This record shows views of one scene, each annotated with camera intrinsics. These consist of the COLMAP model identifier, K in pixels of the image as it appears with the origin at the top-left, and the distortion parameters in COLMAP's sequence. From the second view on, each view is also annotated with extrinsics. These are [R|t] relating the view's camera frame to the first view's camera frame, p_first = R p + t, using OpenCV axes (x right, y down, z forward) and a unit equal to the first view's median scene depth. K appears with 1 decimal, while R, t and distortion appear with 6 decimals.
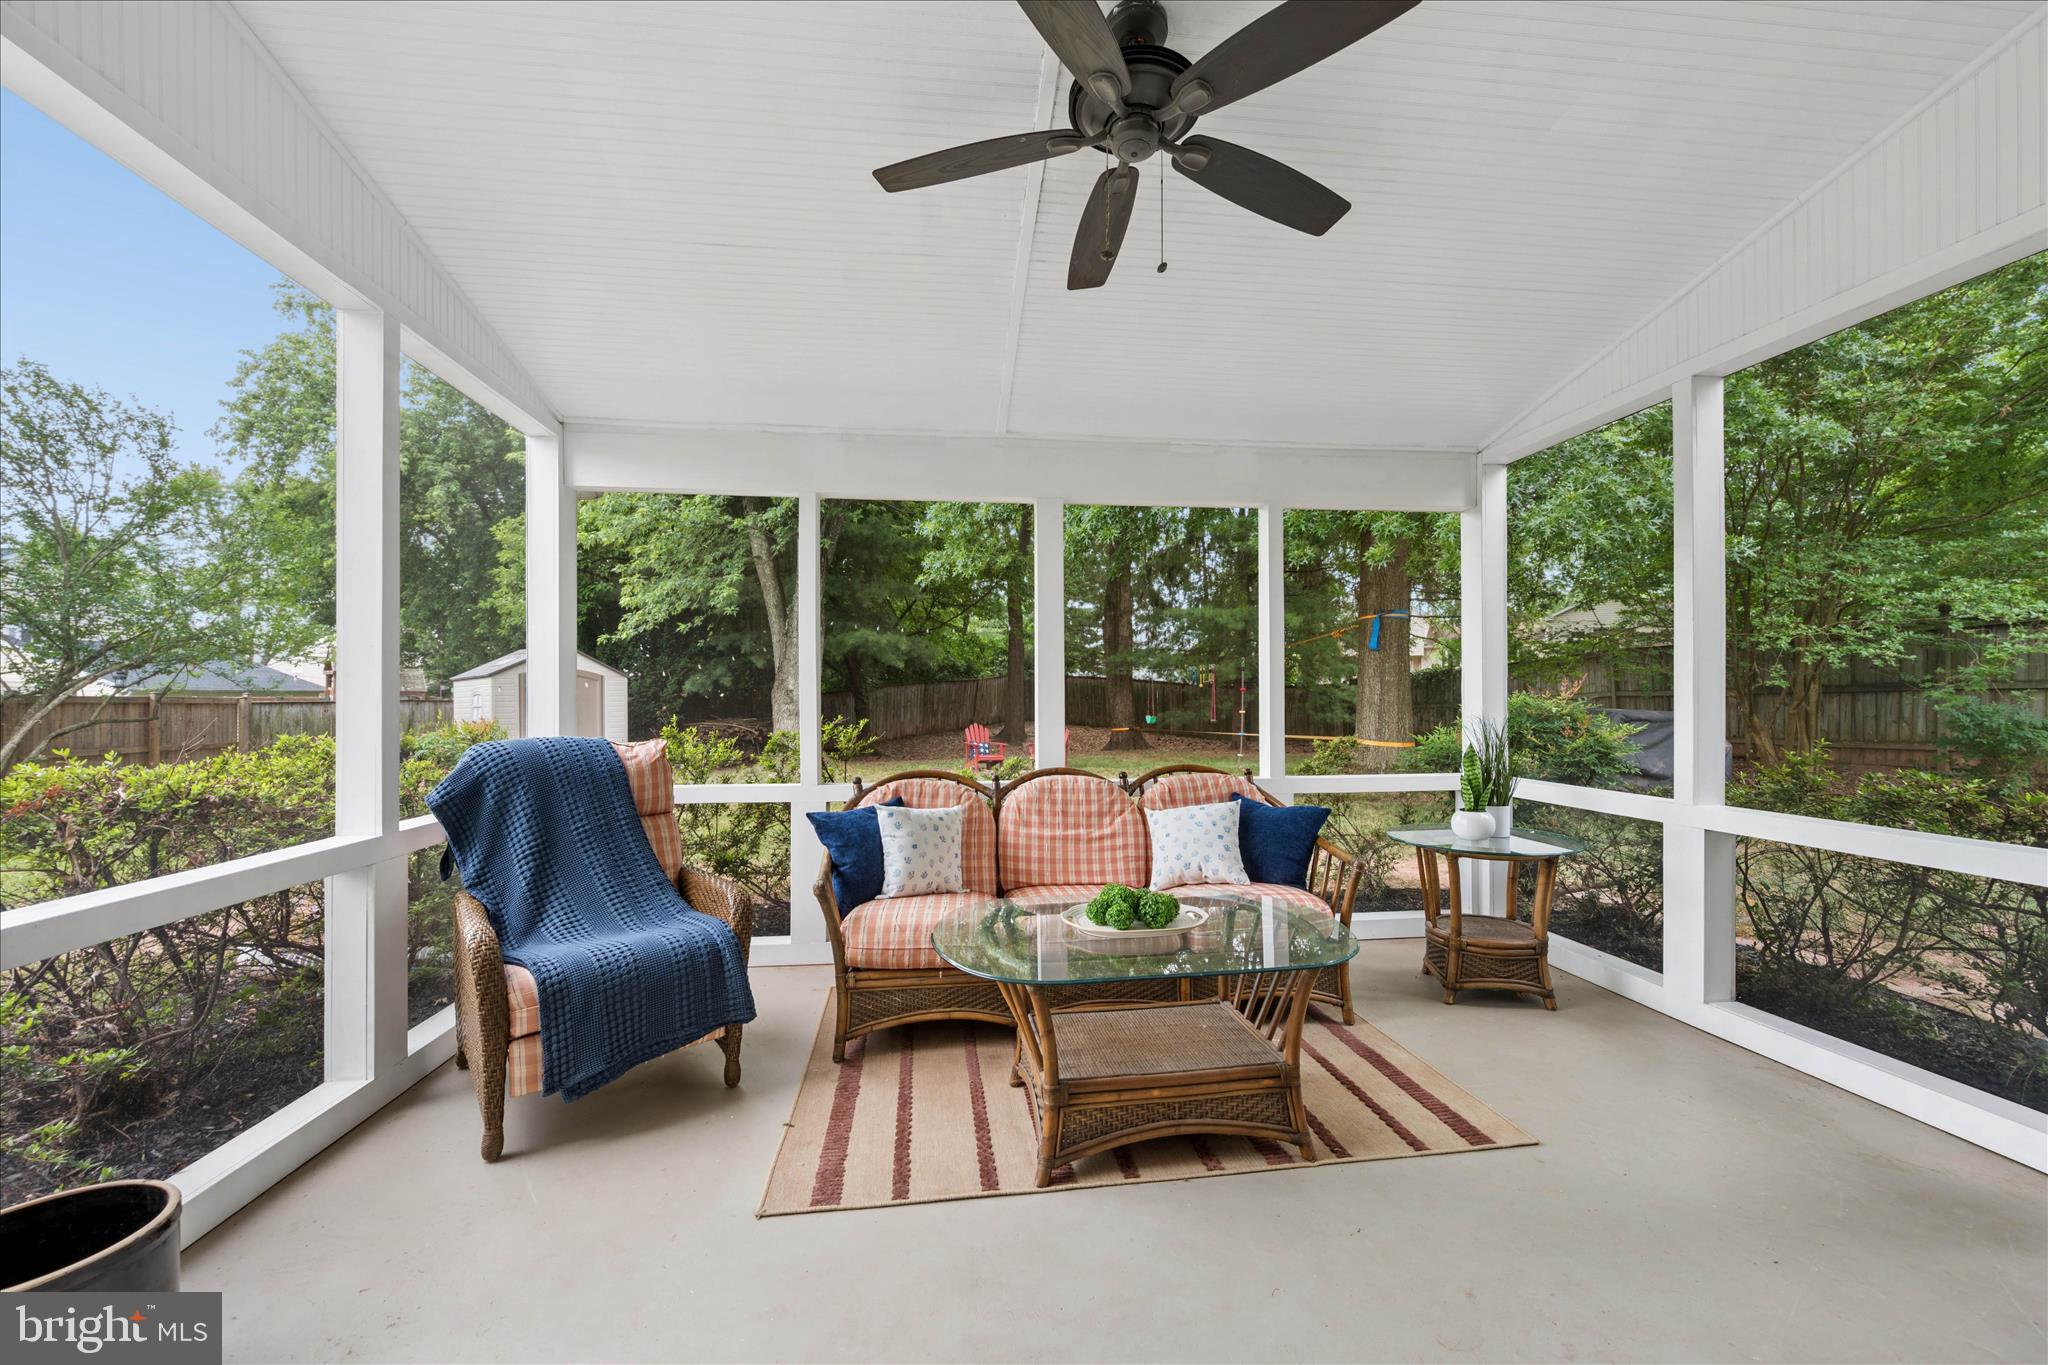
lens RADIAL K [[802.8, 0, 1028.2], [0, 802.8, 700.0], [0, 0, 1]] dist [-0.002619, 0.000307]
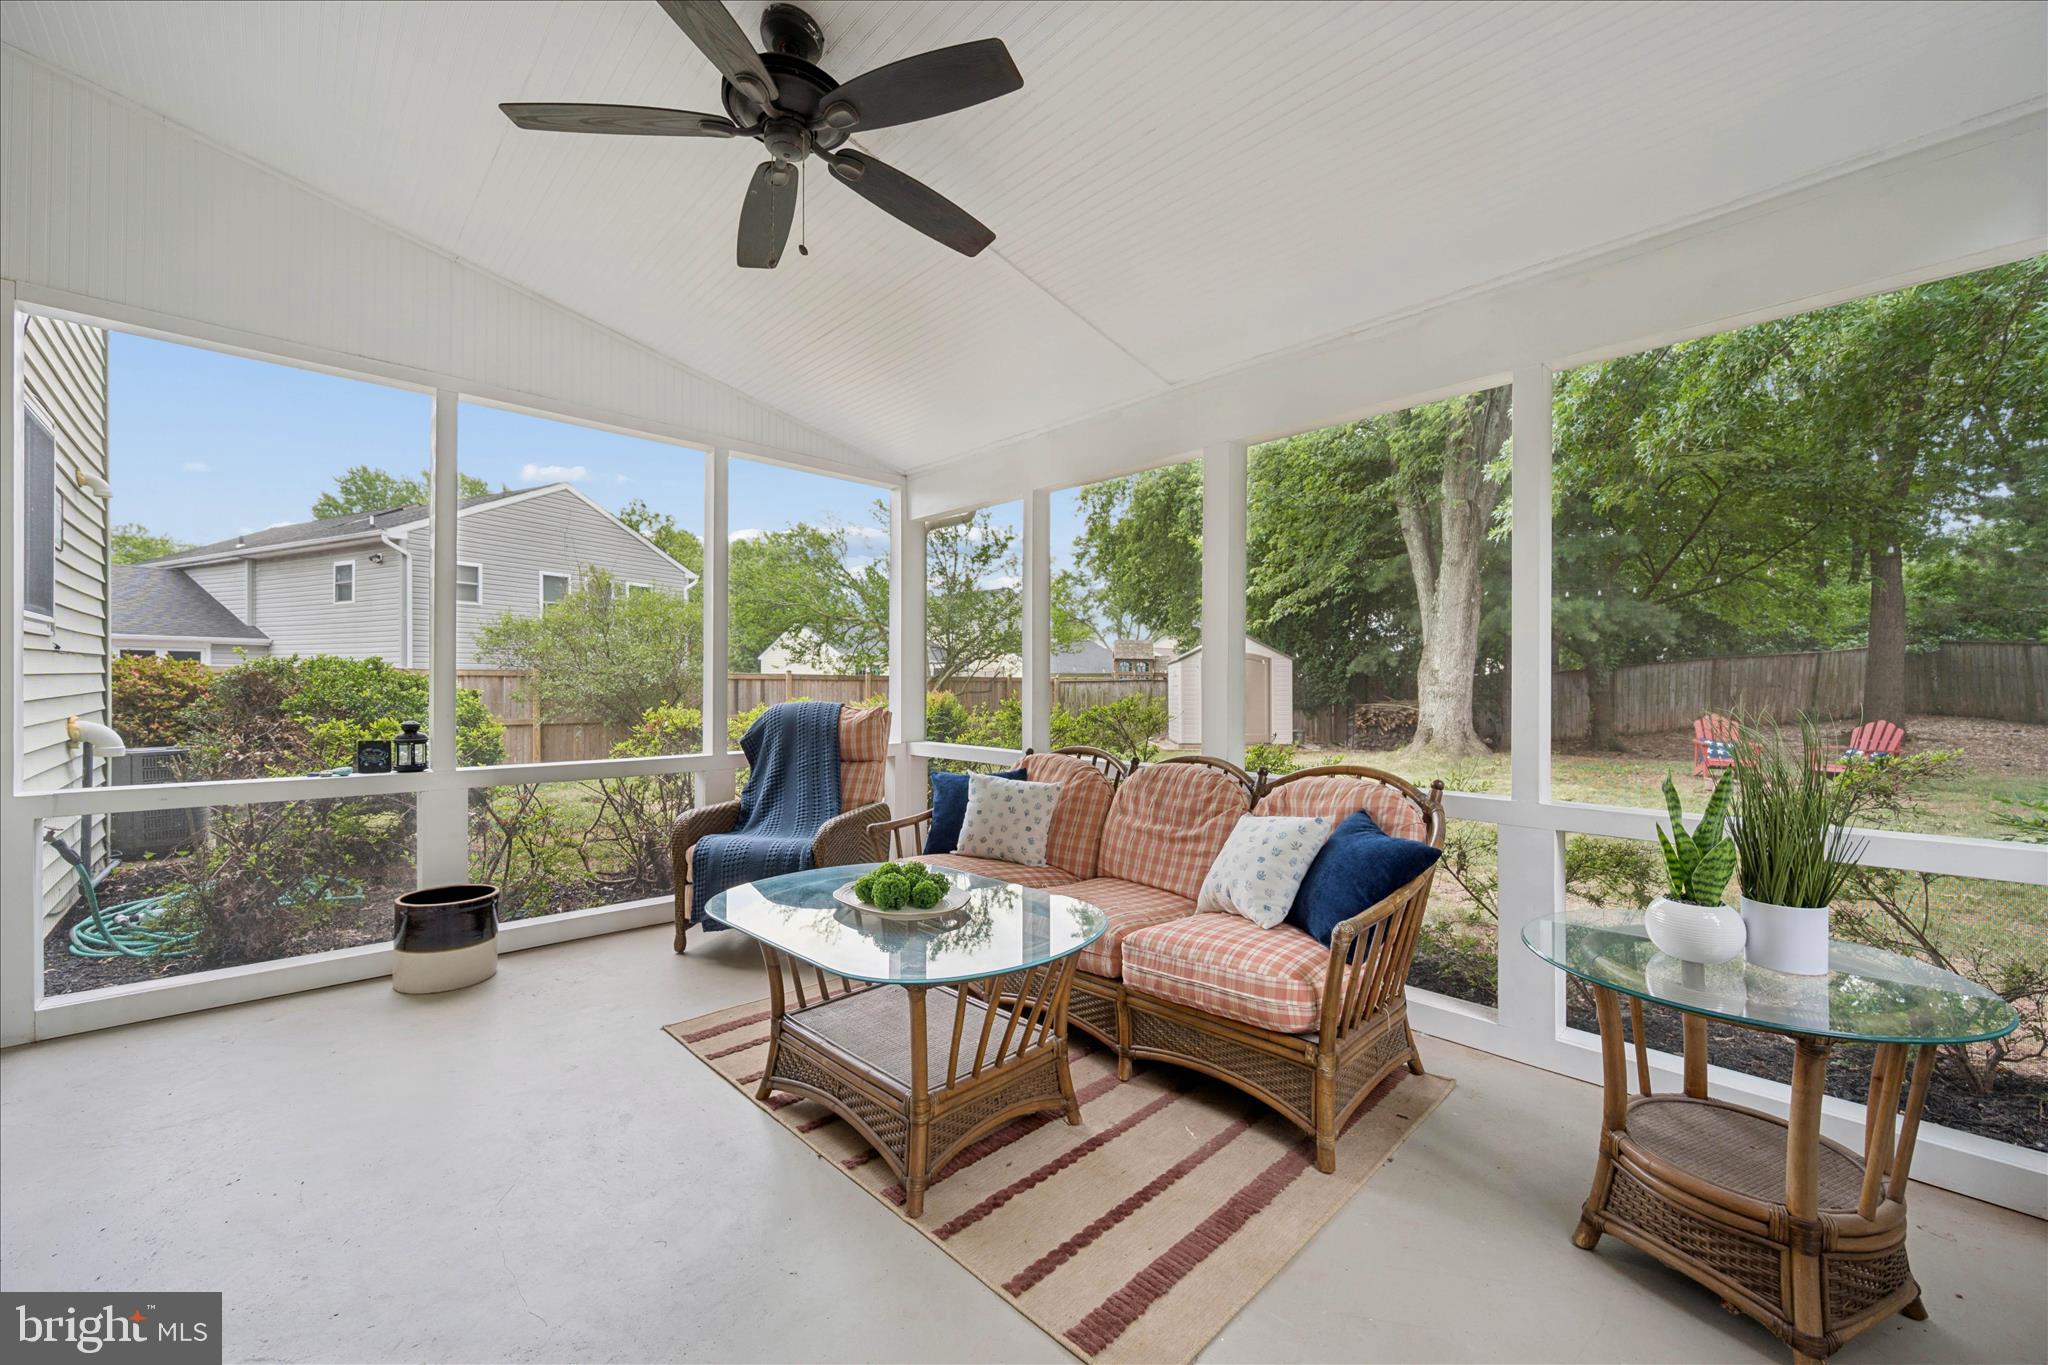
lens RADIAL K [[802.8, 0, 1026.4], [0, 802.8, 679.0], [0, 0, 1]] dist [-0.002619, 0.000307]
pose [[0.600985, 0.001814, -0.799258, 0.666649], [-0.004368, 0.999990, -0.001014, 0.003696], [0.799248, 0.004100, 0.600987, 0.353147]]
